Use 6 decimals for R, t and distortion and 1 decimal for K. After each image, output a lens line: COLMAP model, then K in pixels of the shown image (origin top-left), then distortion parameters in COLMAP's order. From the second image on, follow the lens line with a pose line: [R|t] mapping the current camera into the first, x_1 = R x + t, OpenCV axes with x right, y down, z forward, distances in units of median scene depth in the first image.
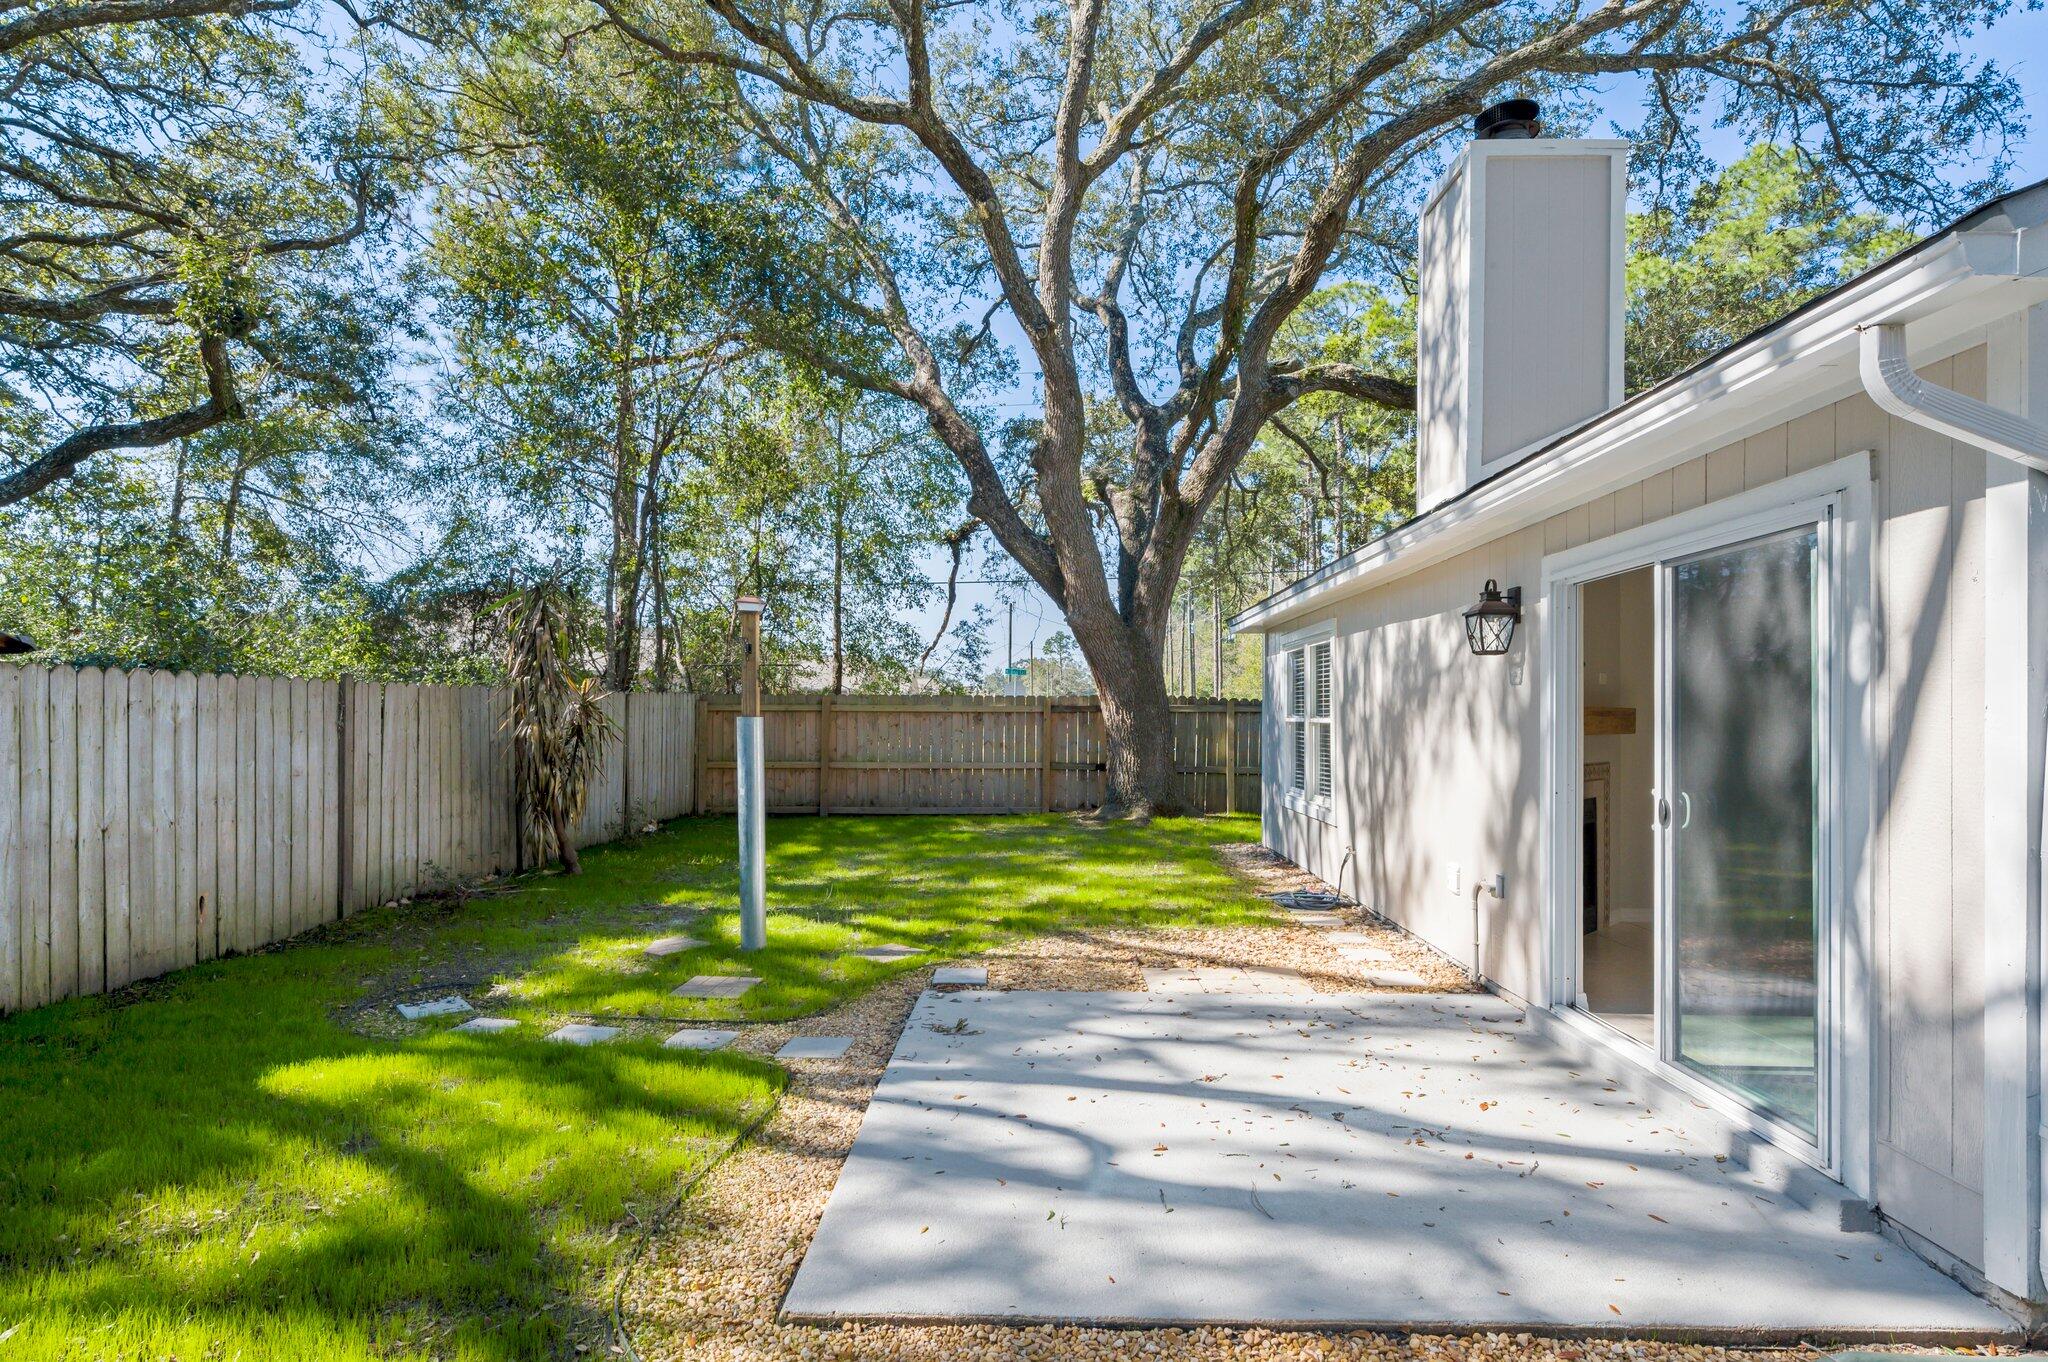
lens RADIAL K [[1050.3, 0, 1020.4], [0, 1050.3, 717.1], [0, 0, 1]] dist [0.000786, -0.001472]
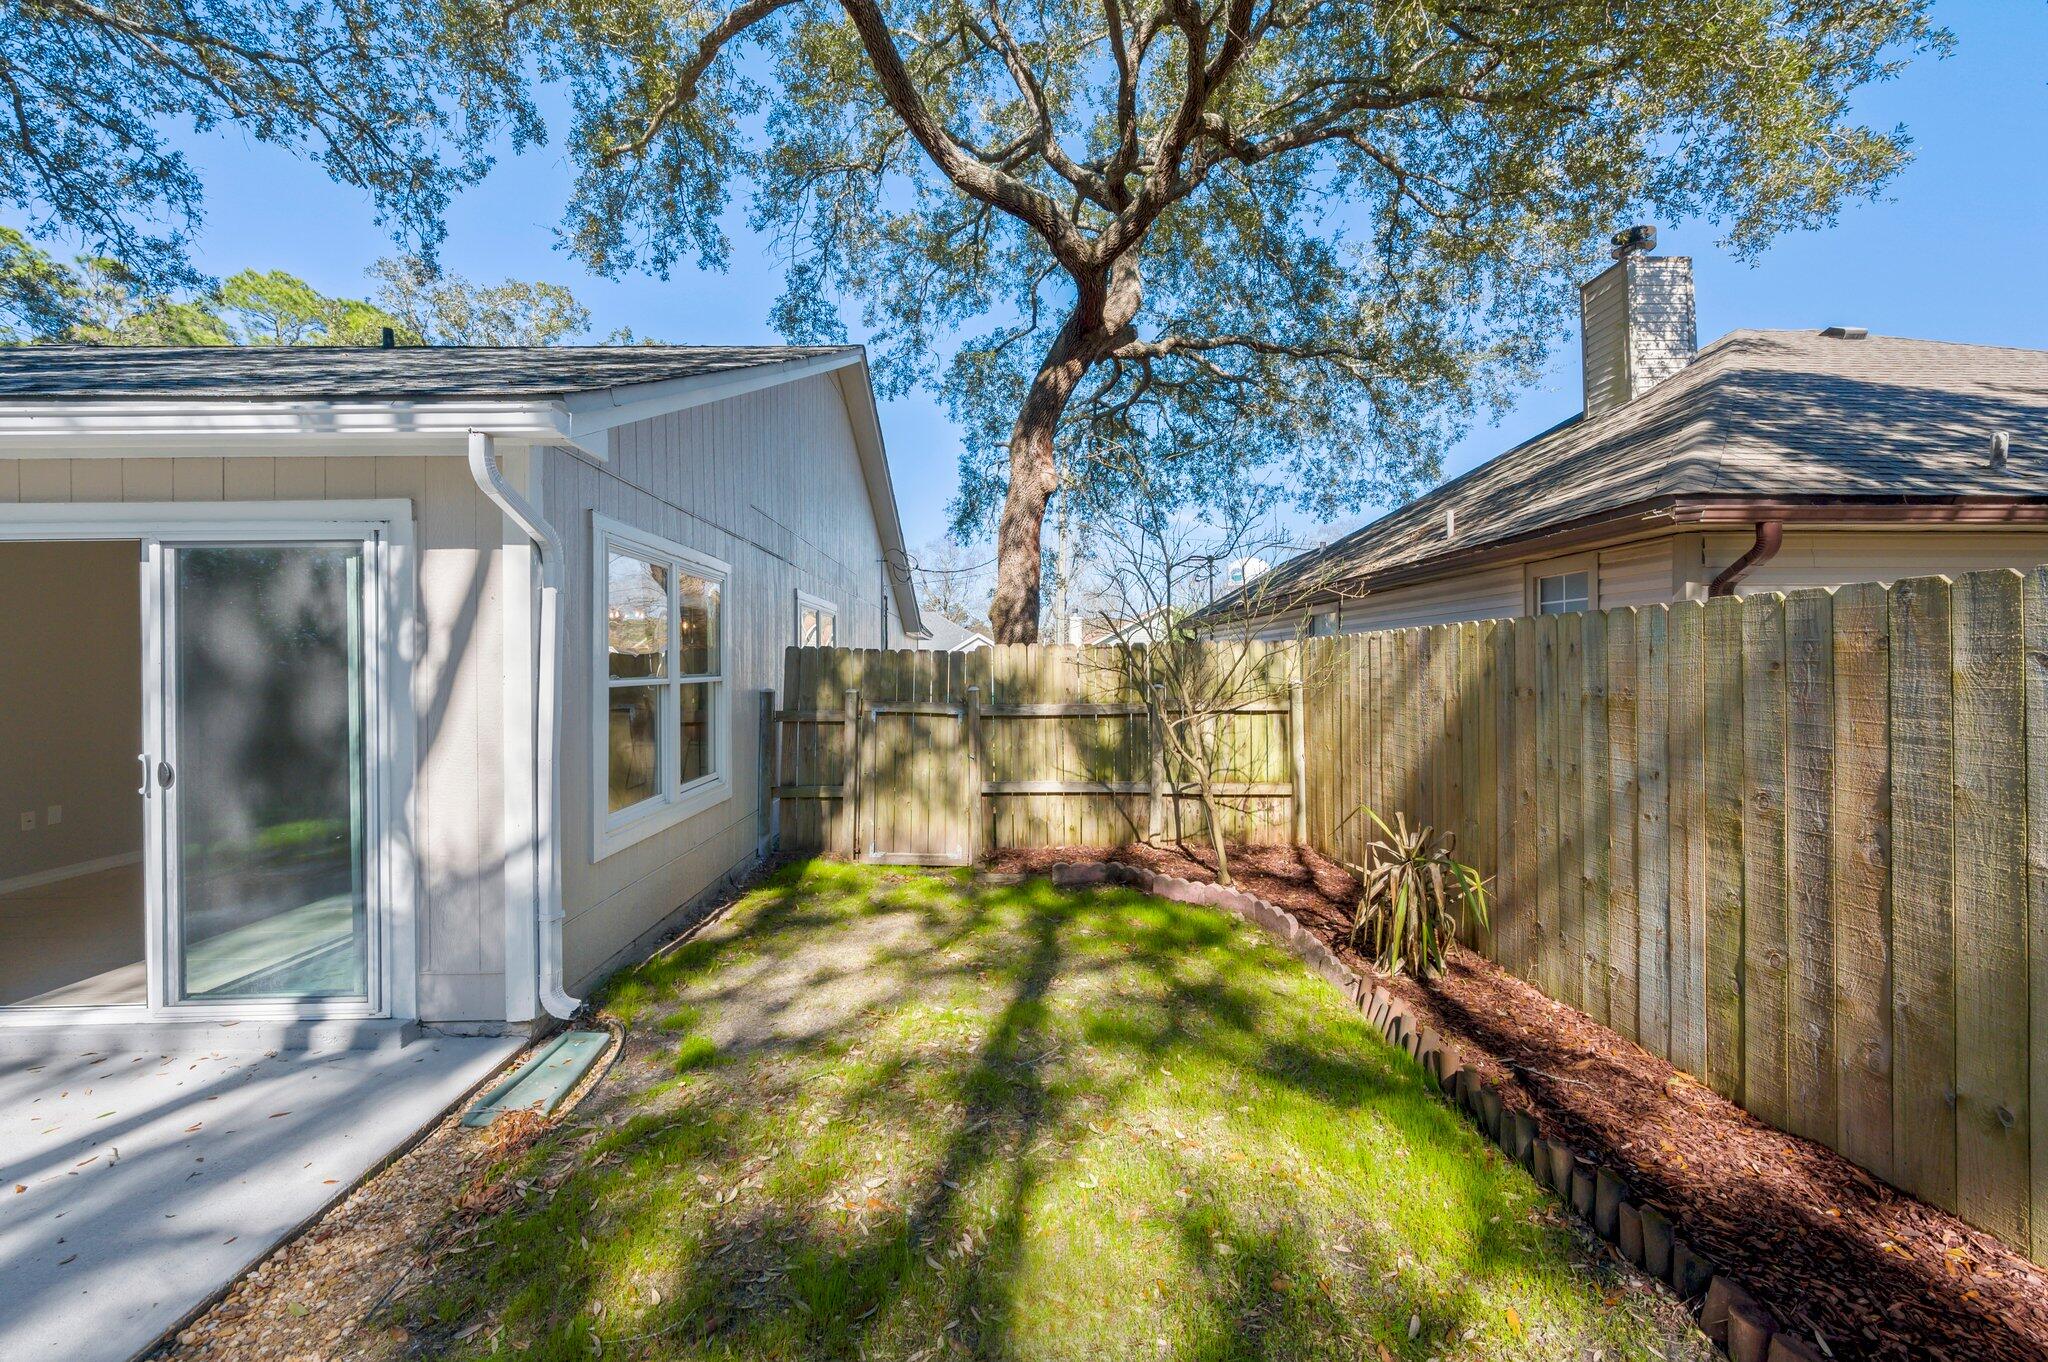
lens RADIAL K [[801.3, 0, 1072.2], [0, 801.3, 662.6], [0, 0, 1]] dist [-0.017506, -0.000120]
pose [[-0.128333, 0.004901, 0.991719, -0.352824], [0.011269, 0.999930, -0.003483, -0.014055], [-0.991667, 0.010729, -0.128380, 0.219312]]
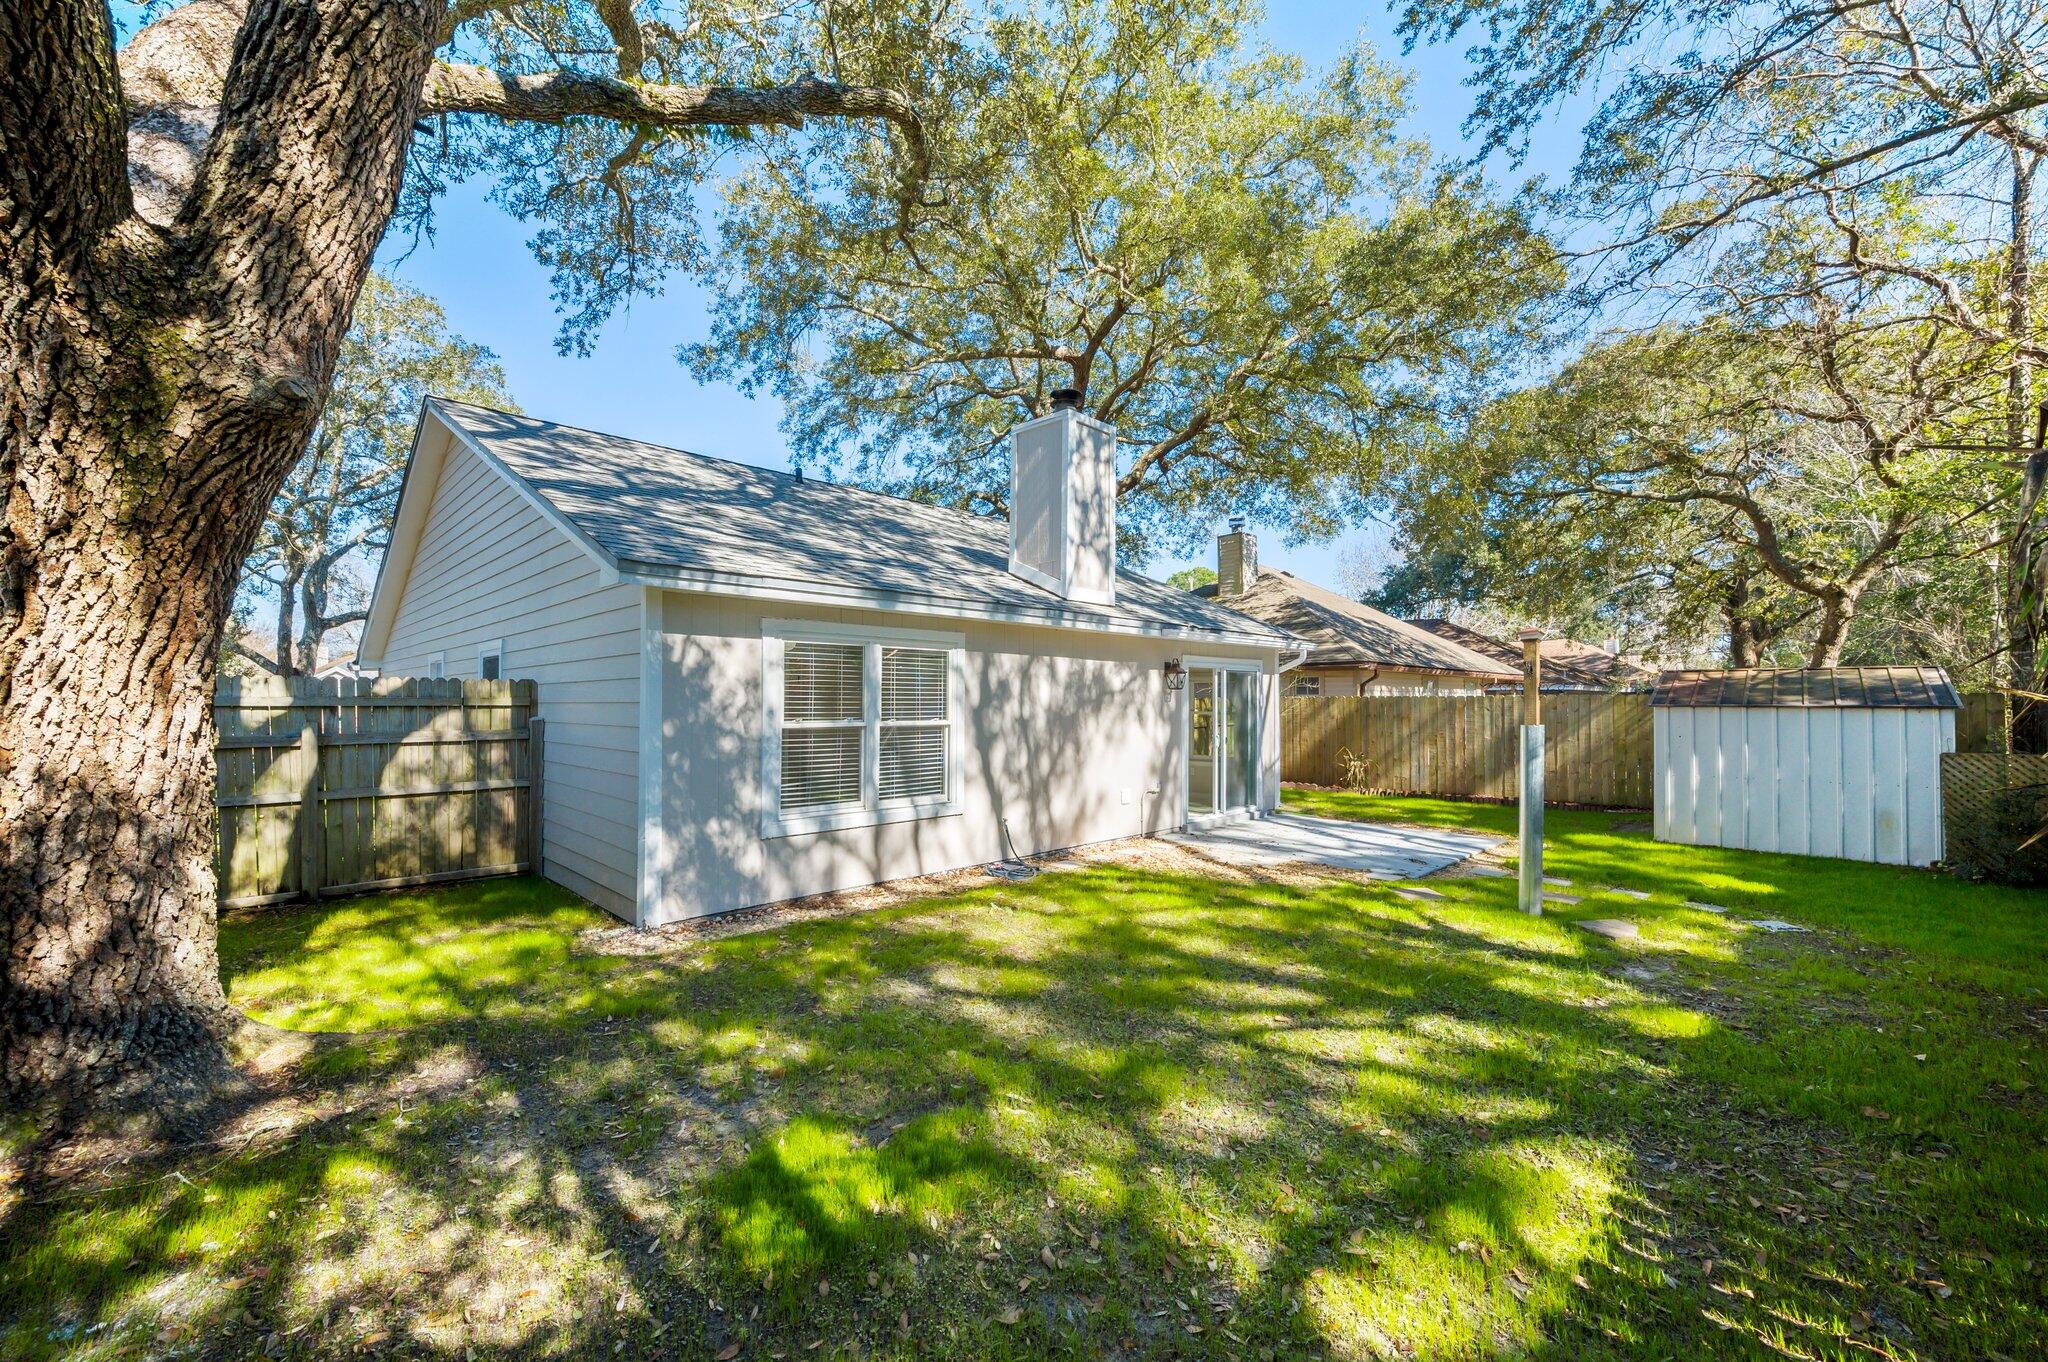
lens RADIAL K [[820.0, 0, 1017.5], [0, 820.0, 691.7], [0, 0, 1]] dist [-0.000289, -0.000214]
pose [[-0.710303, 0.006651, 0.703865, -0.991688], [-0.000569, 0.999950, -0.010023, -0.054951], [-0.703896, -0.007519, -0.710263, 4.130545]]
